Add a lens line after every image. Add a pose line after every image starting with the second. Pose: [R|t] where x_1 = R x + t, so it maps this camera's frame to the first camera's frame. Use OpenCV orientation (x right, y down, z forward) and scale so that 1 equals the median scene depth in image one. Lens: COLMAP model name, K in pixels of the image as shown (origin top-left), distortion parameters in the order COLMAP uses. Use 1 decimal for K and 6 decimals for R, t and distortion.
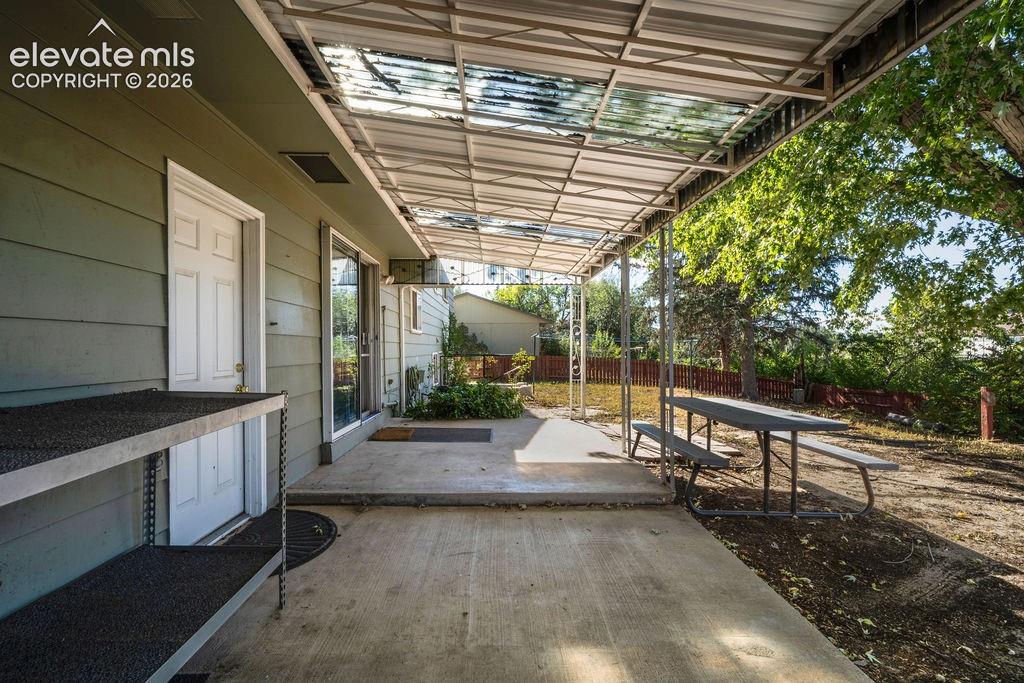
lens RADIAL K [[460.6, 0, 512.0], [0, 460.6, 341.5], [0, 0, 1]] dist [0.019016, 0.000040]
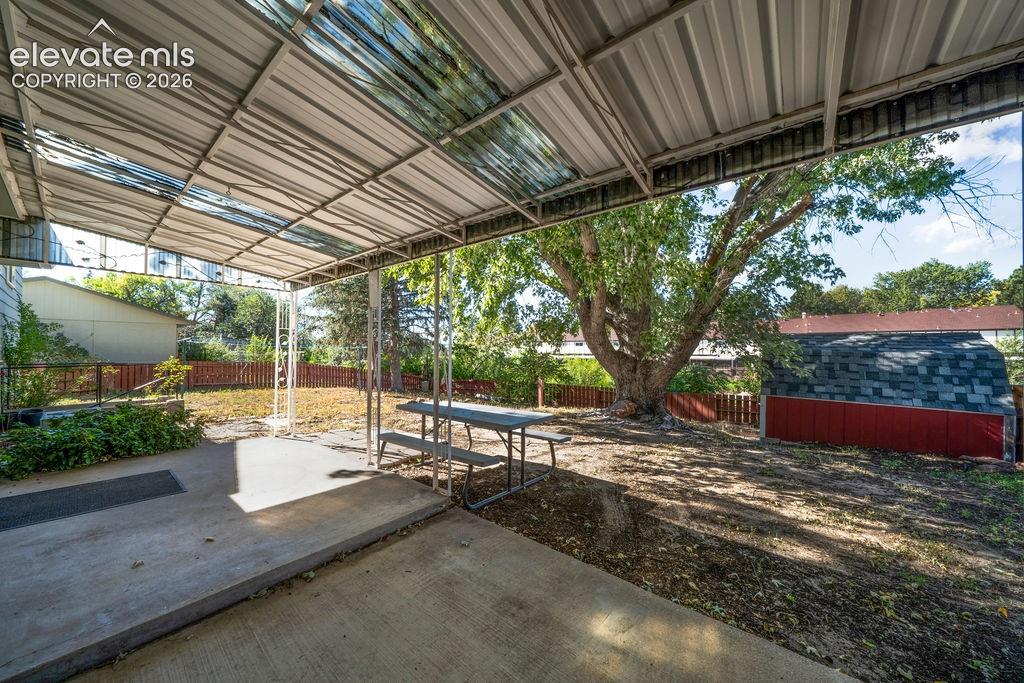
lens RADIAL K [[362.7, 0, 517.1], [0, 362.7, 344.7], [0, 0, 1]] dist [-0.000317, 0.000149]
pose [[0.657002, 0.015924, 0.753721, -0.173035], [-0.014789, 0.999857, -0.008233, -0.024996], [-0.753744, -0.005738, 0.657143, 0.273241]]
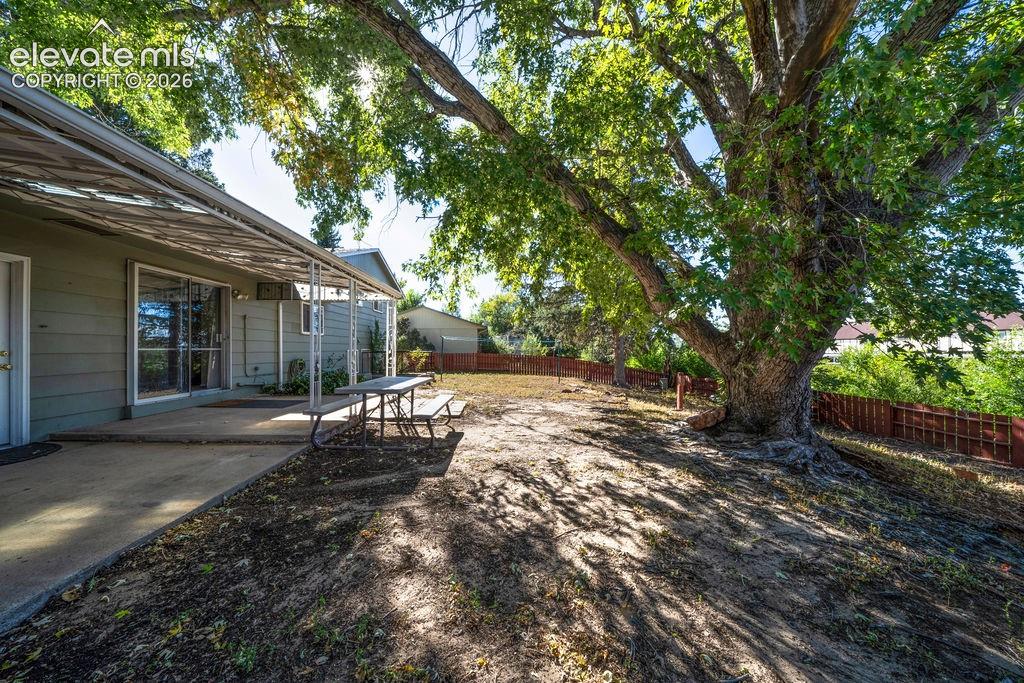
lens RADIAL K [[362.7, 0, 517.1], [0, 362.7, 344.7], [0, 0, 1]] dist [-0.000317, 0.000149]
pose [[0.999956, -0.000763, -0.009377, 0.906618], [0.000791, 0.999995, 0.002957, 0.017452], [0.009375, -0.002965, 0.999952, -0.182961]]
